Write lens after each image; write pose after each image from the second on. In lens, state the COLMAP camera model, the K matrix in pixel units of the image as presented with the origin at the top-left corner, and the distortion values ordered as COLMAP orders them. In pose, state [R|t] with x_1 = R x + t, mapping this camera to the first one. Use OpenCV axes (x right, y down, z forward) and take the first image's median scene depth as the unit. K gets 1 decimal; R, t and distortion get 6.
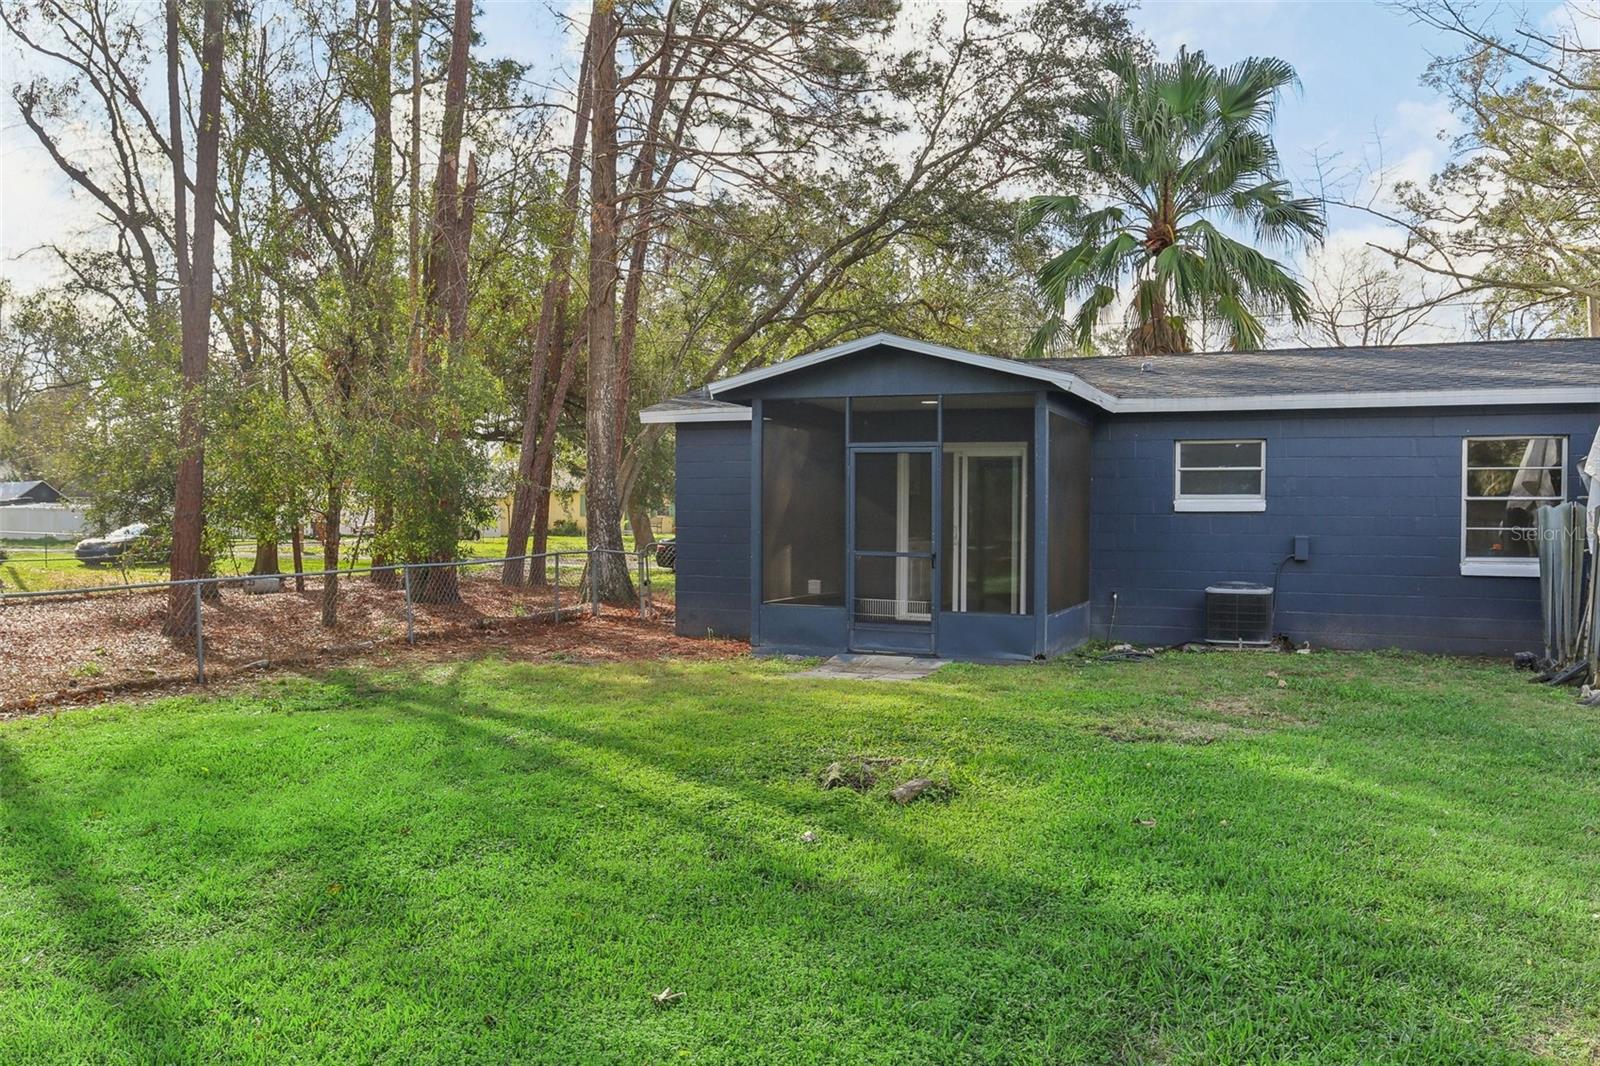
lens RADIAL K [[1279.0, 0, 800.0], [0, 1279.0, 533.0], [0, 0, 1]] dist [-0.000282, 0.061762]
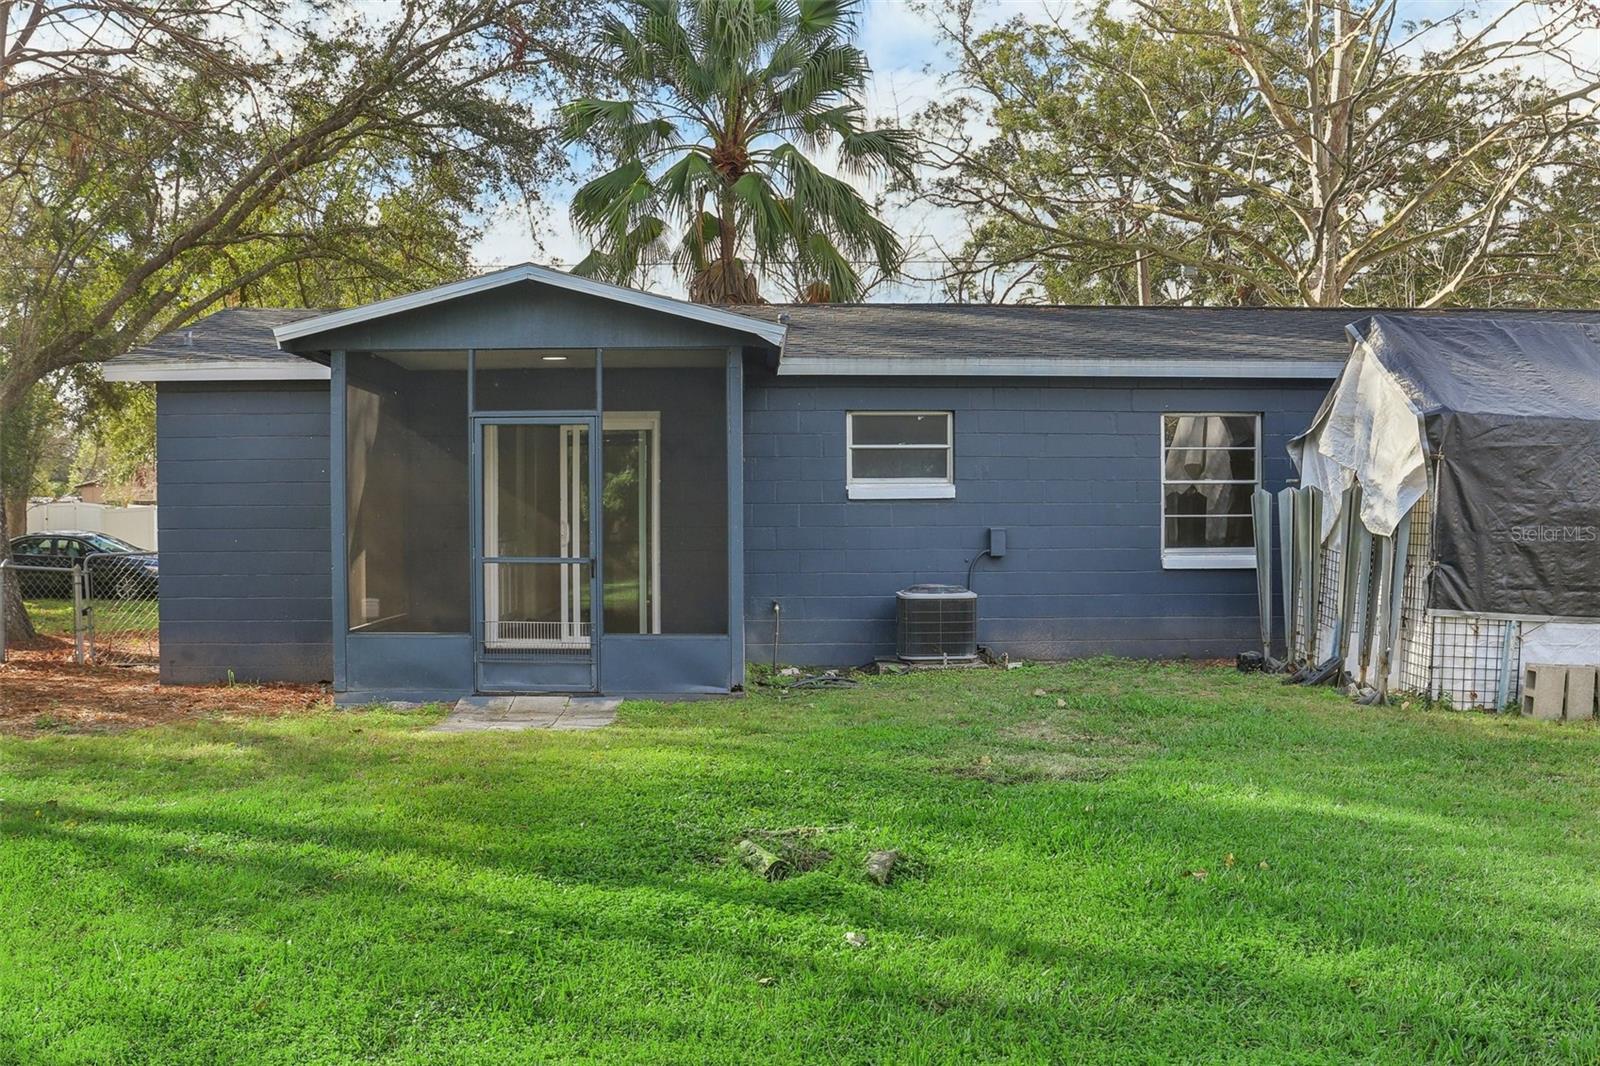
lens RADIAL K [[1663.2, 0, 802.2], [0, 1663.2, 551.6], [0, 0, 1]] dist [-0.323137, 1.064685]
pose [[0.926950, -0.021415, 0.374574, -0.131611], [0.016517, 0.999731, 0.016282, -0.001650], [-0.374822, -0.008906, 0.927054, 0.044998]]
